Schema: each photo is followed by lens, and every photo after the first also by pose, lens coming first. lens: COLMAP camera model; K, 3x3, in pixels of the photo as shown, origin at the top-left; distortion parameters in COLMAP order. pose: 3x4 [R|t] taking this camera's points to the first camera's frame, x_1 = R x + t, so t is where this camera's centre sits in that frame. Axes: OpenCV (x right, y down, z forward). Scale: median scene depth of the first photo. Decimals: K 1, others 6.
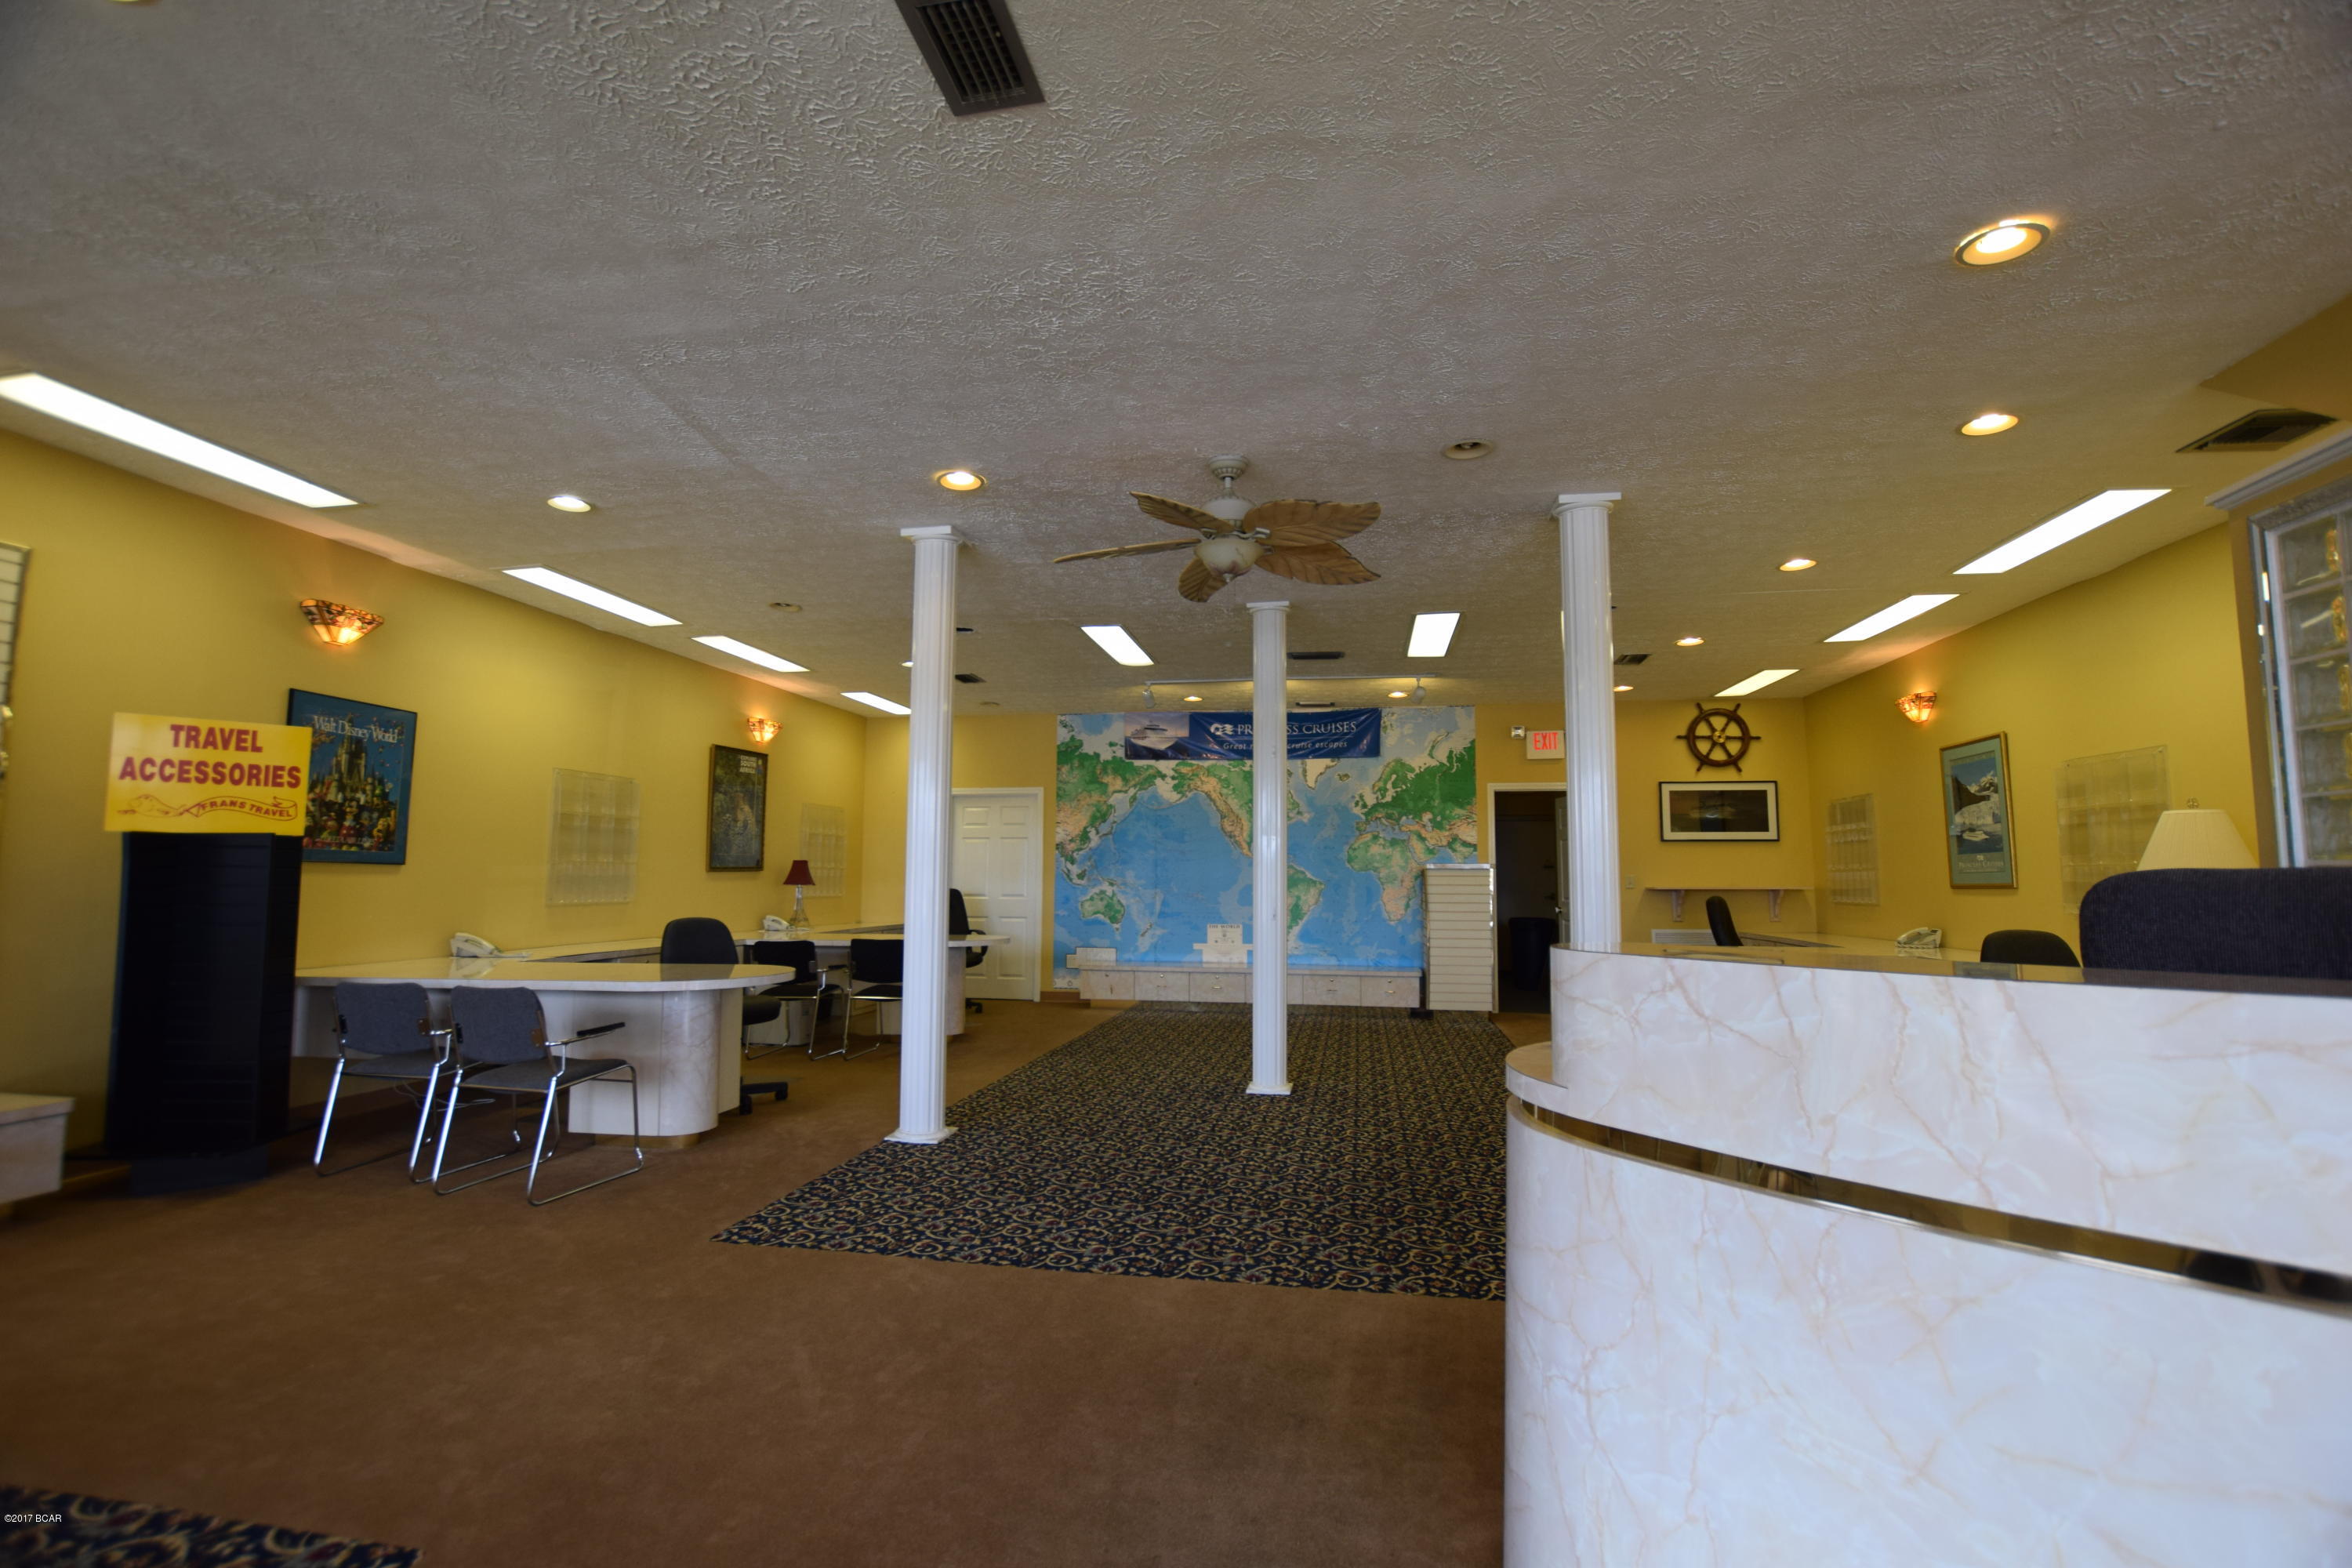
lens RADIAL K [[1034.8, 0, 1183.8], [0, 1034.8, 786.7], [0, 0, 1]] dist [-0.033281, 0.004670]
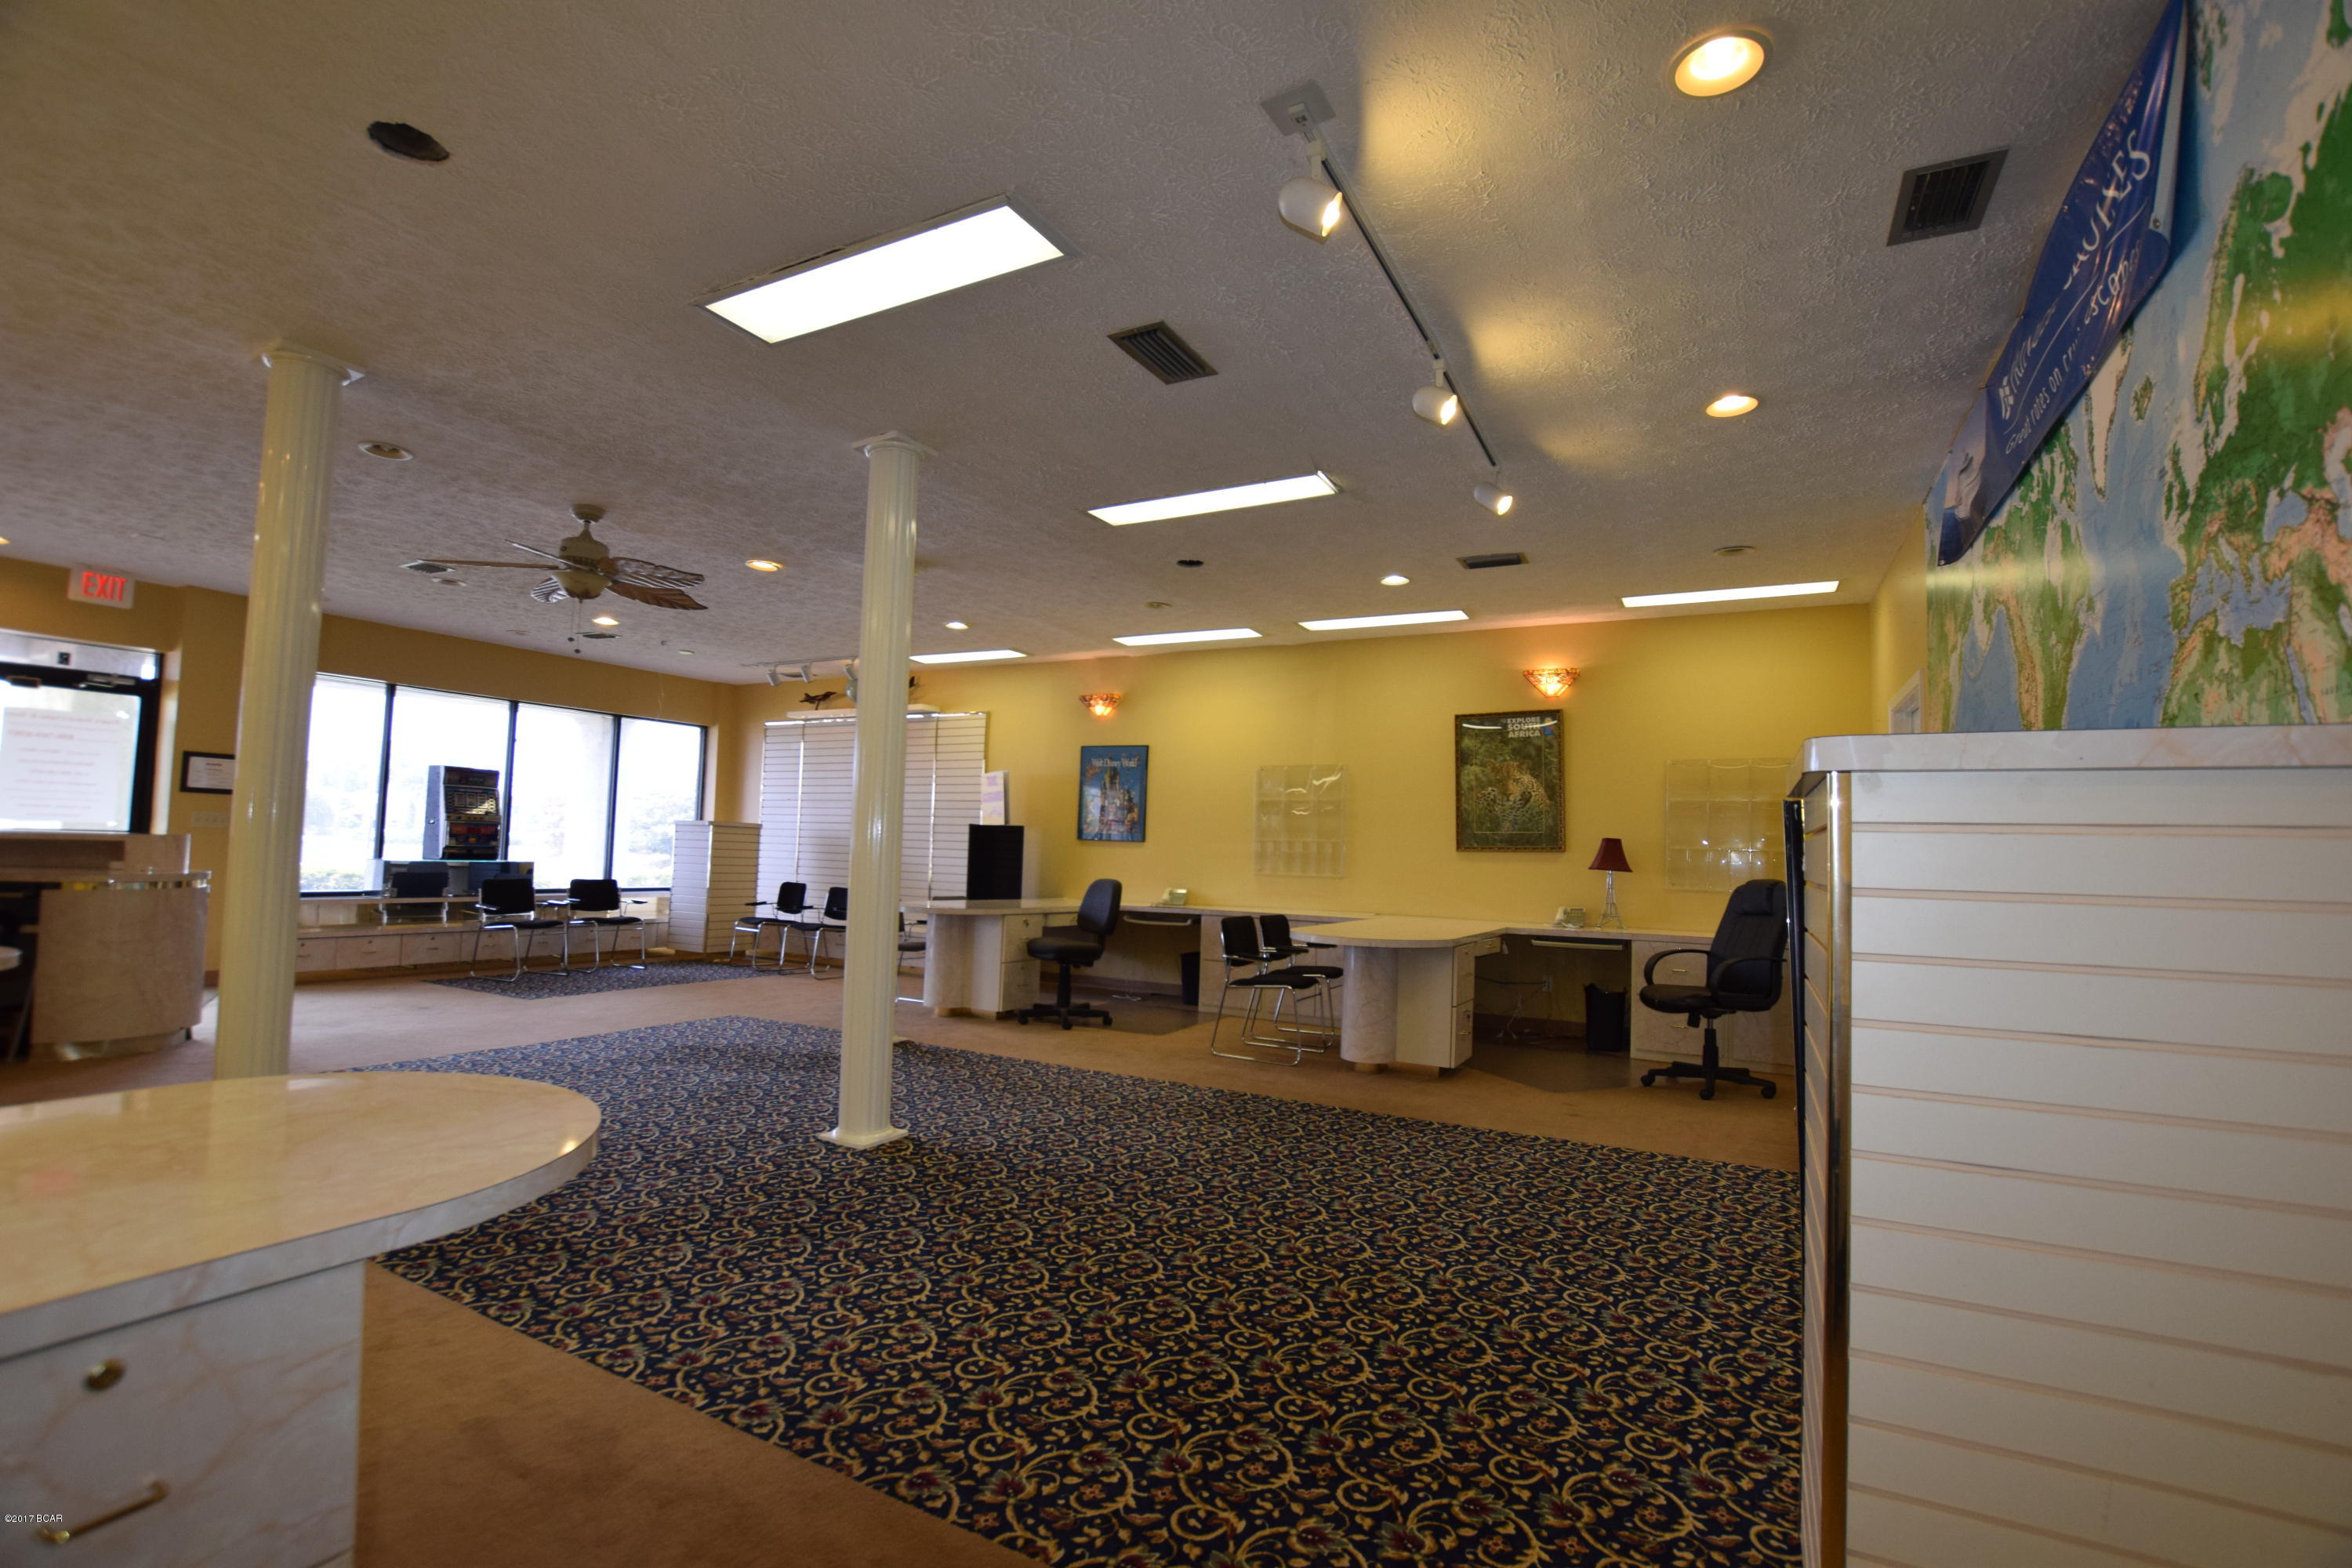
lens RADIAL K [[1034.8, 0, 1181.0], [0, 1034.8, 789.3], [0, 0, 1]] dist [-0.033281, 0.004670]
pose [[-0.317051, -0.068322, -0.945944, 0.634760], [0.055219, 0.994380, -0.090328, 0.121915], [0.946799, -0.080873, -0.311497, 1.317203]]
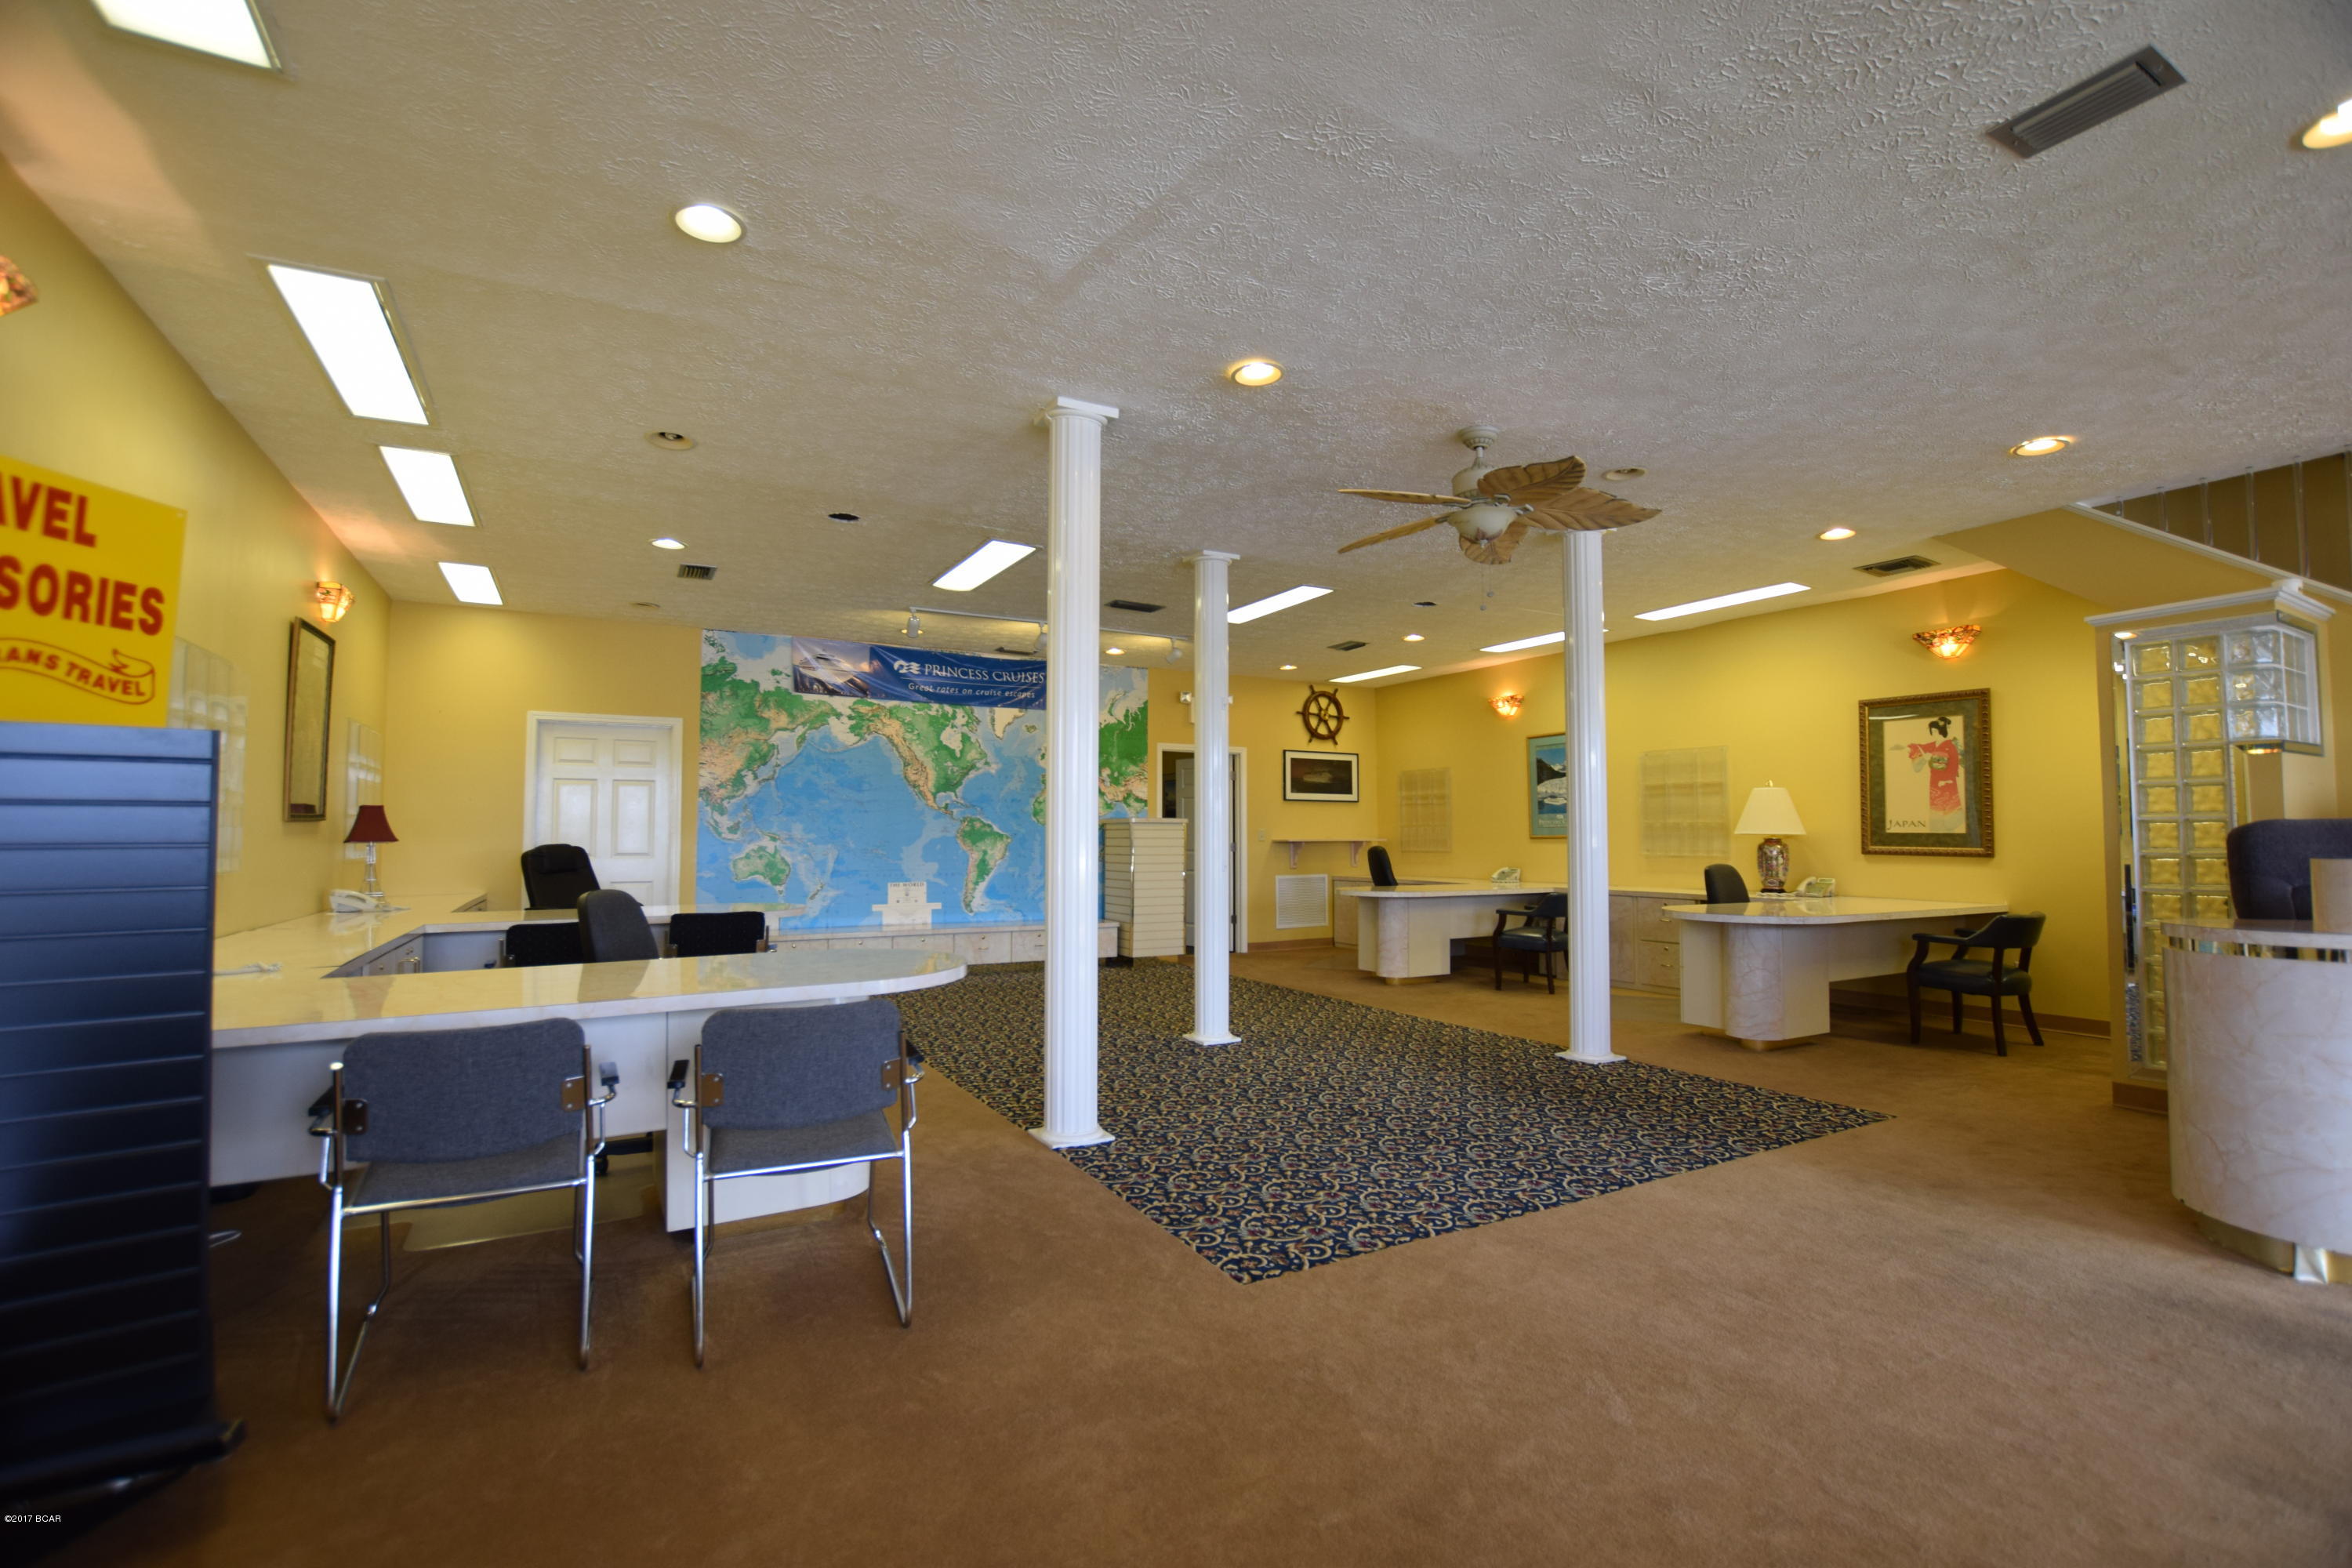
lens RADIAL K [[1034.8, 0, 1181.1], [0, 1034.8, 785.9], [0, 0, 1]] dist [-0.033281, 0.004670]
pose [[0.775386, 0.026842, 0.630916, -0.535345], [-0.052704, 0.998361, 0.022298, 0.023566], [-0.629284, -0.050541, 0.775530, 0.229417]]
